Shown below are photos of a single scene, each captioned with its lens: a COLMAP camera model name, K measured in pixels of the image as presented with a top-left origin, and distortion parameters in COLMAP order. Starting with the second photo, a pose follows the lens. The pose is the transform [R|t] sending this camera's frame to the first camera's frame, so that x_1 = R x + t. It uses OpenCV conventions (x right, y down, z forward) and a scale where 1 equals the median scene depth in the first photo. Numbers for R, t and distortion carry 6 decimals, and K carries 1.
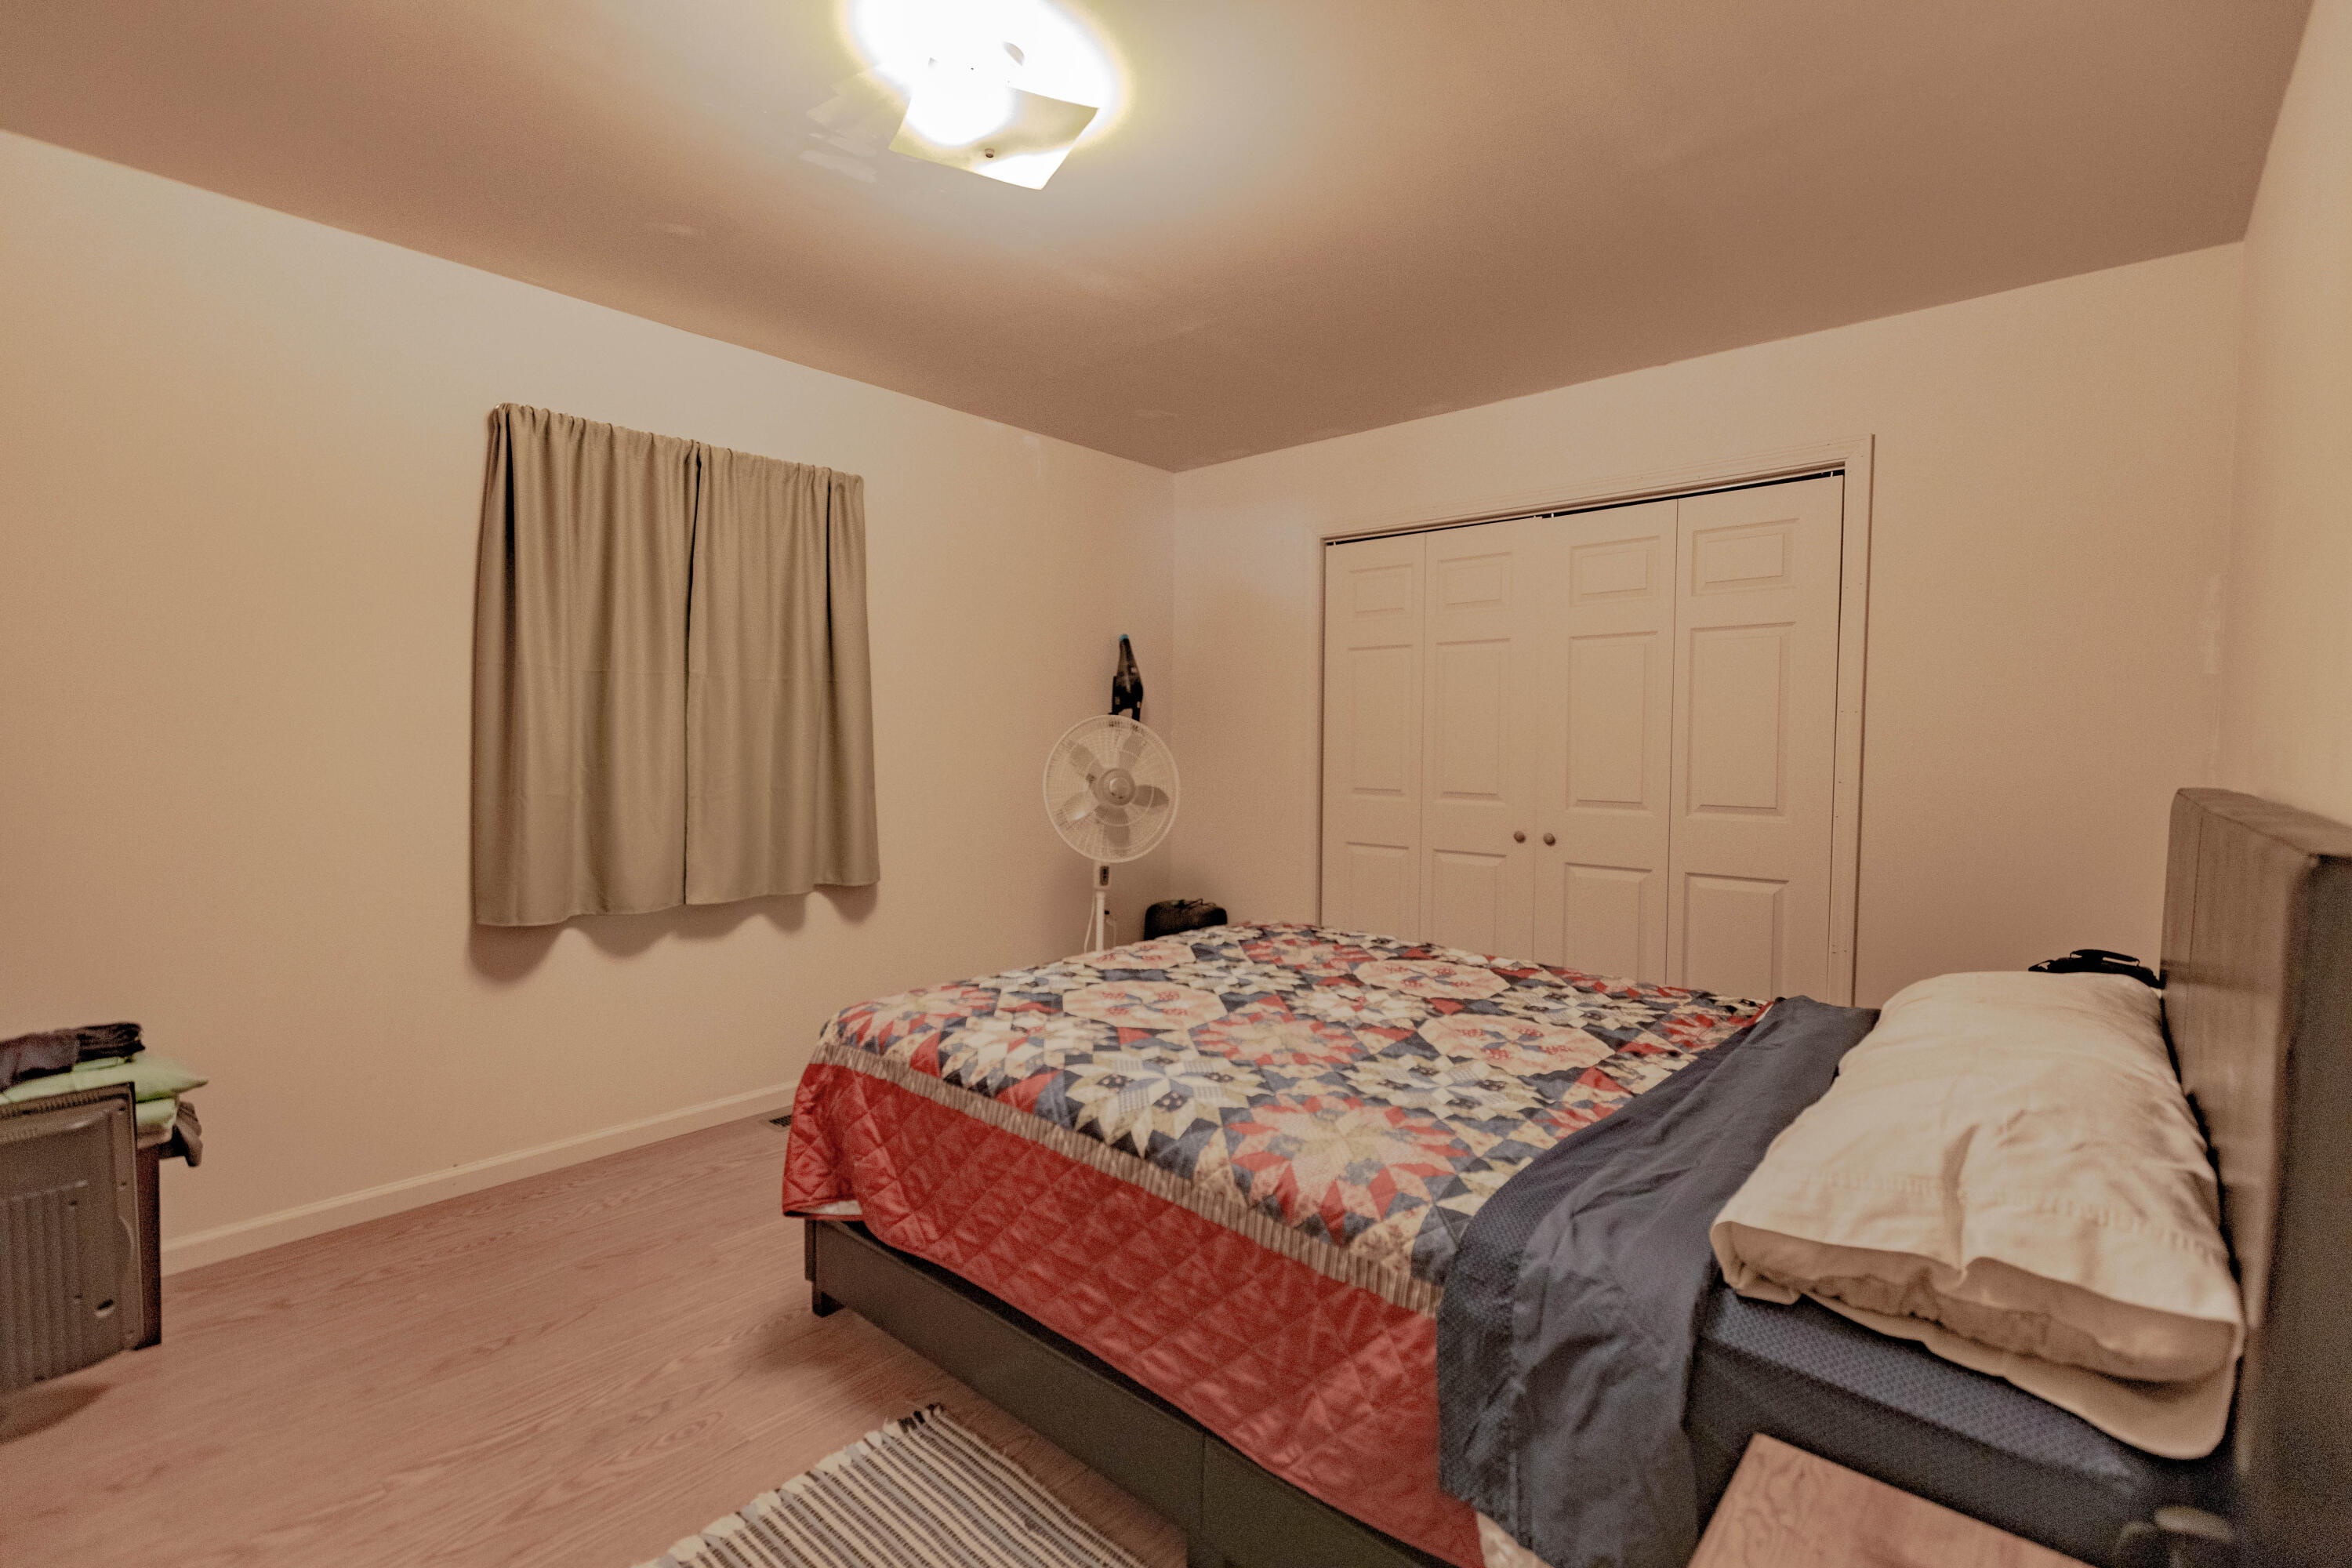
lens RADIAL K [[1033.9, 0, 1169.6], [0, 1033.9, 778.3], [0, 0, 1]] dist [0.001835, -0.001226]
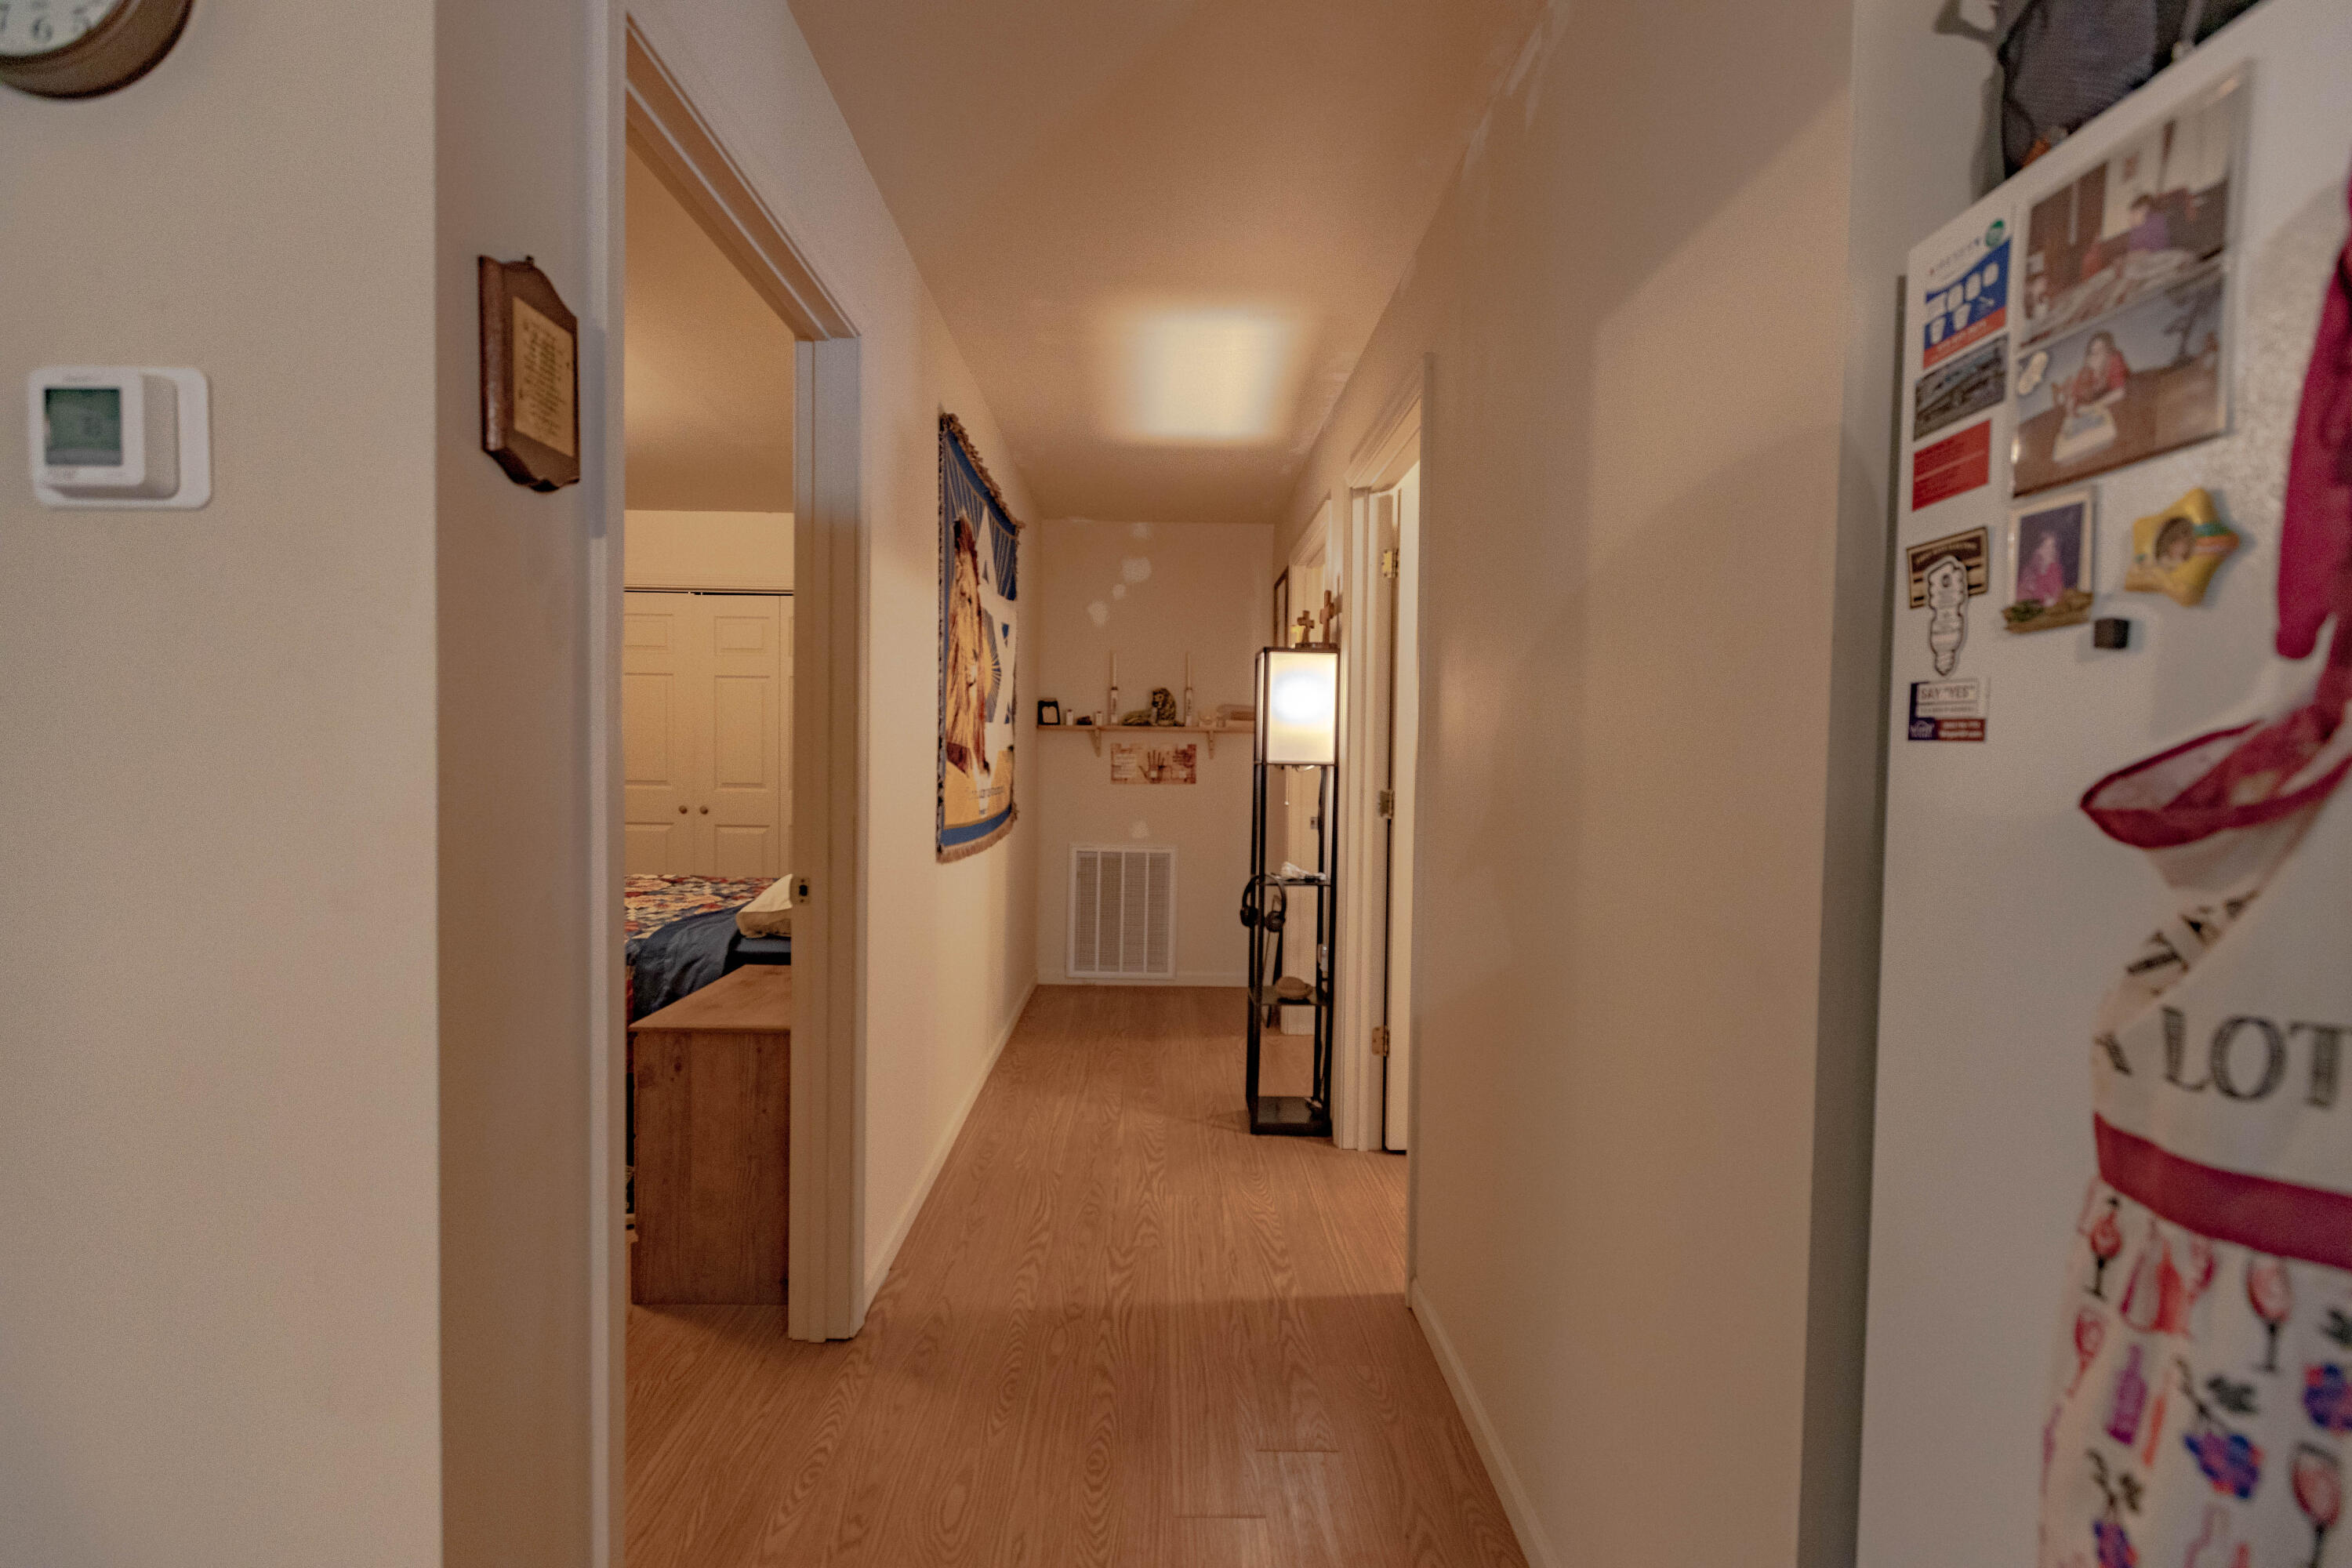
lens RADIAL K [[1033.9, 0, 1169.6], [0, 1033.9, 778.3], [0, 0, 1]] dist [0.001835, -0.001226]
pose [[0.732046, -0.018252, 0.681010, -0.271108], [0.021073, 0.999769, 0.004142, 0.039511], [-0.680929, 0.011319, 0.732262, -0.961576]]
